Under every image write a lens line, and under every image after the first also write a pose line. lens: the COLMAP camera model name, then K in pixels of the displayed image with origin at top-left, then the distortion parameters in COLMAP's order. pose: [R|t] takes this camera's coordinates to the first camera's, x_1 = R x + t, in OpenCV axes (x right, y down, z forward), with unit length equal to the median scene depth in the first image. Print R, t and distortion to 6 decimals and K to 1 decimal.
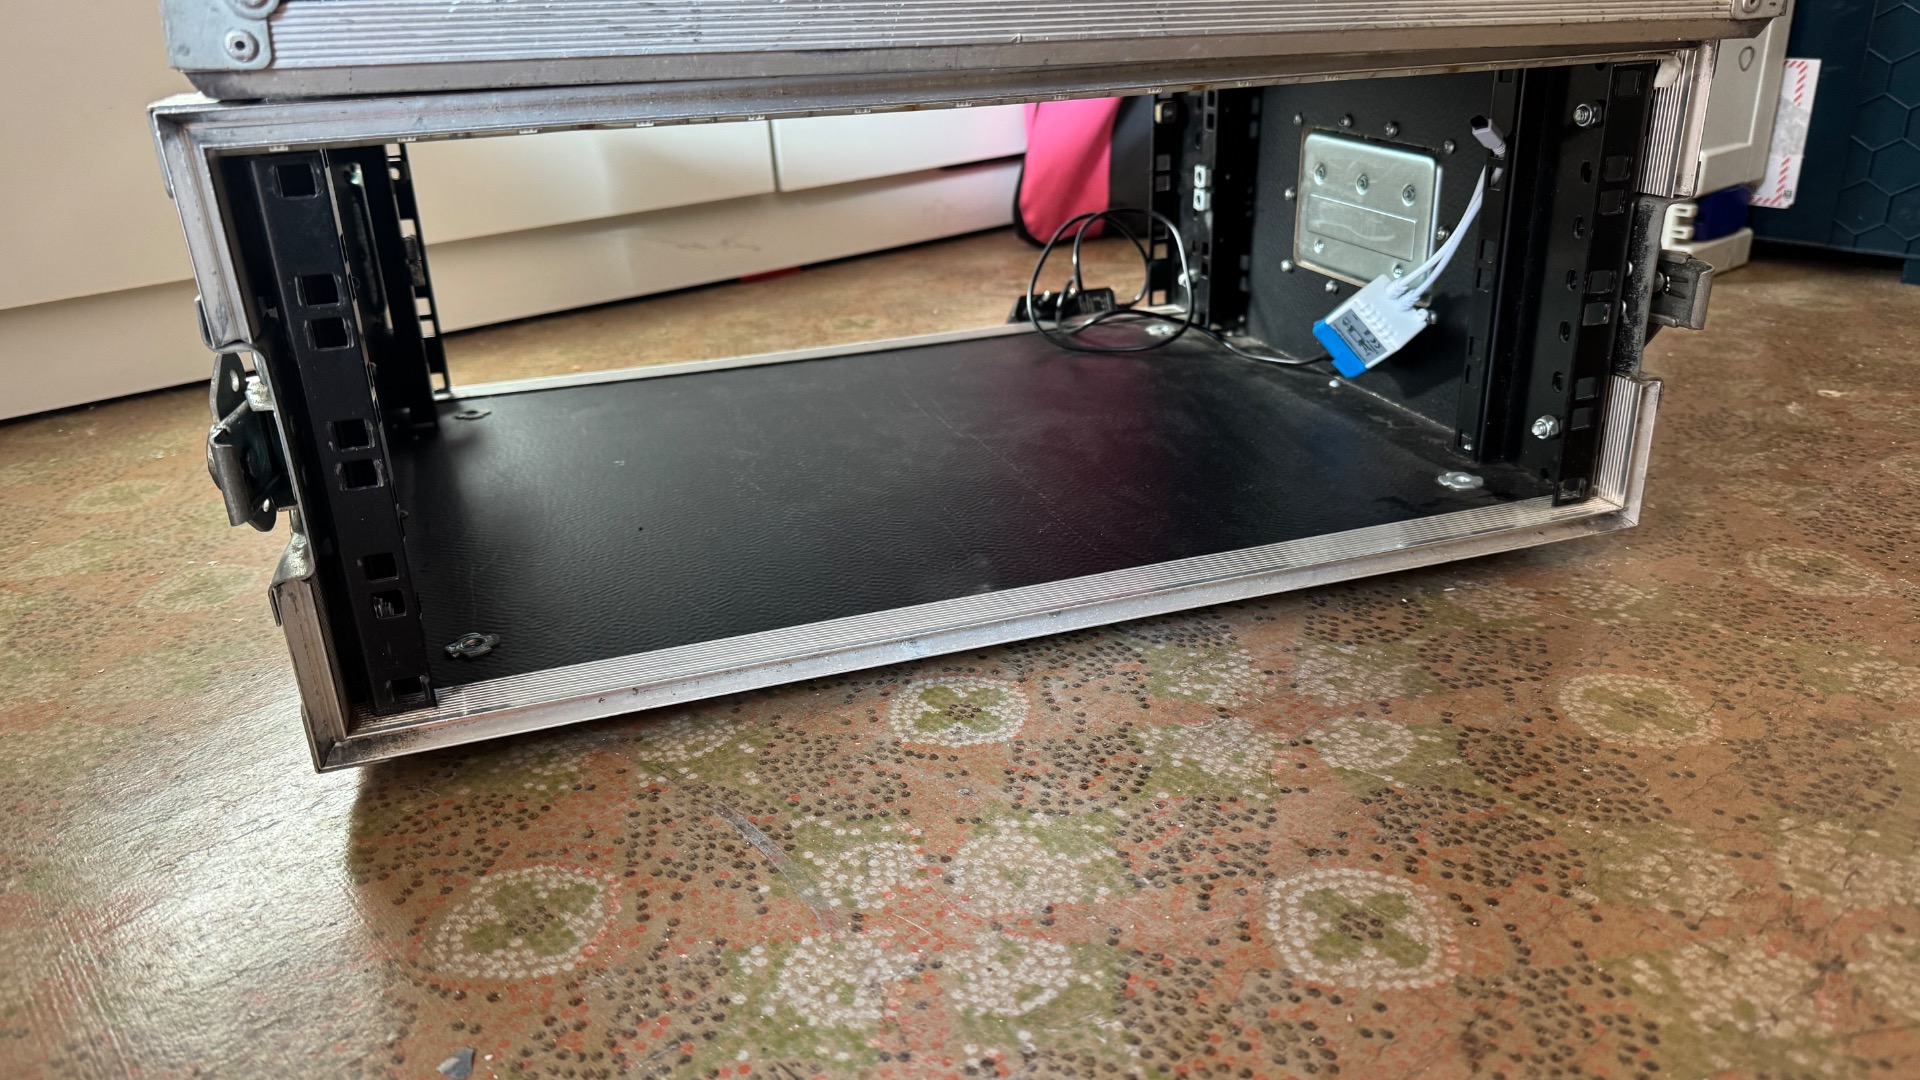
lens RADIAL K [[1348.9, 0, 939.6], [0, 1348.9, 526.2], [0, 0, 1]] dist [0.032294, -0.052141]
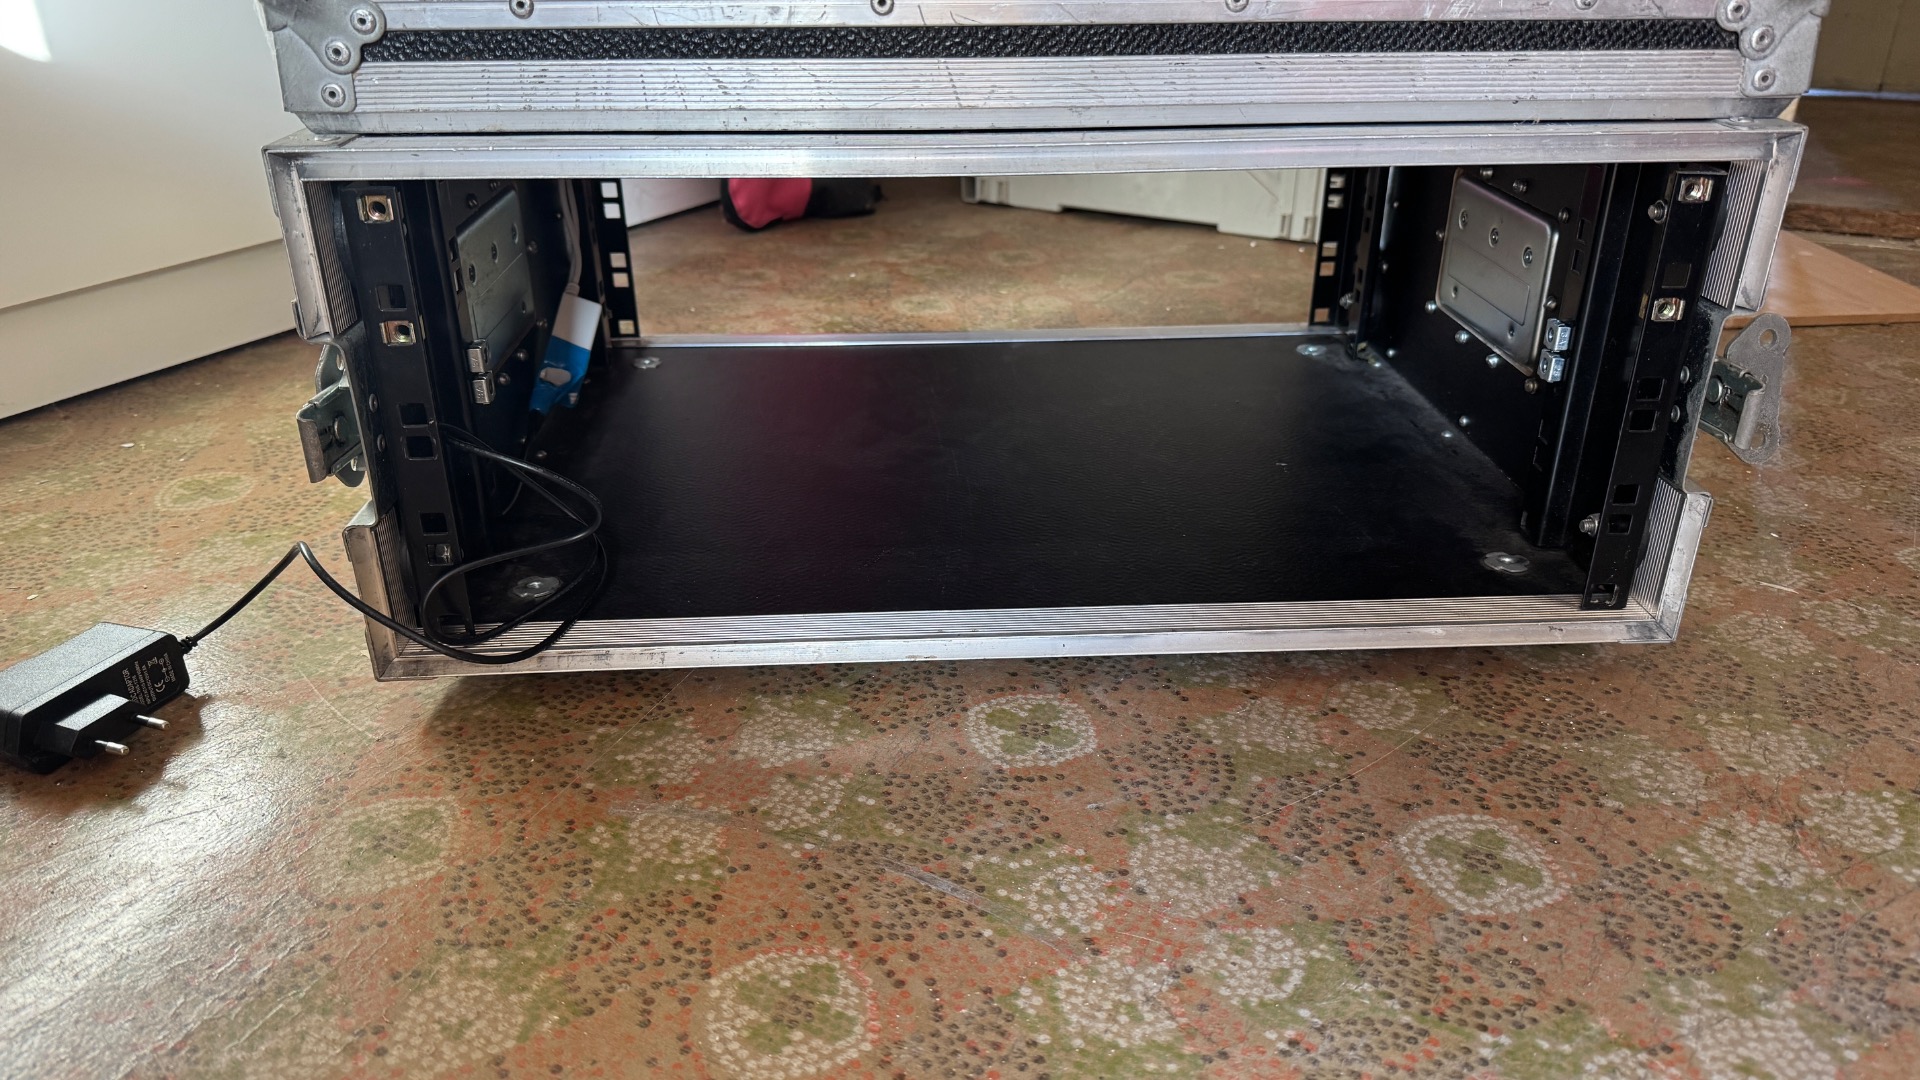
lens RADIAL K [[1348.9, 0, 902.1], [0, 1348.9, 551.9], [0, 0, 1]] dist [0.032294, -0.052141]
pose [[0.941862, -0.124168, 0.312216, -0.520813], [0.103207, 0.991203, 0.082856, -0.136017], [-0.319758, -0.045816, 0.946391, 0.018385]]
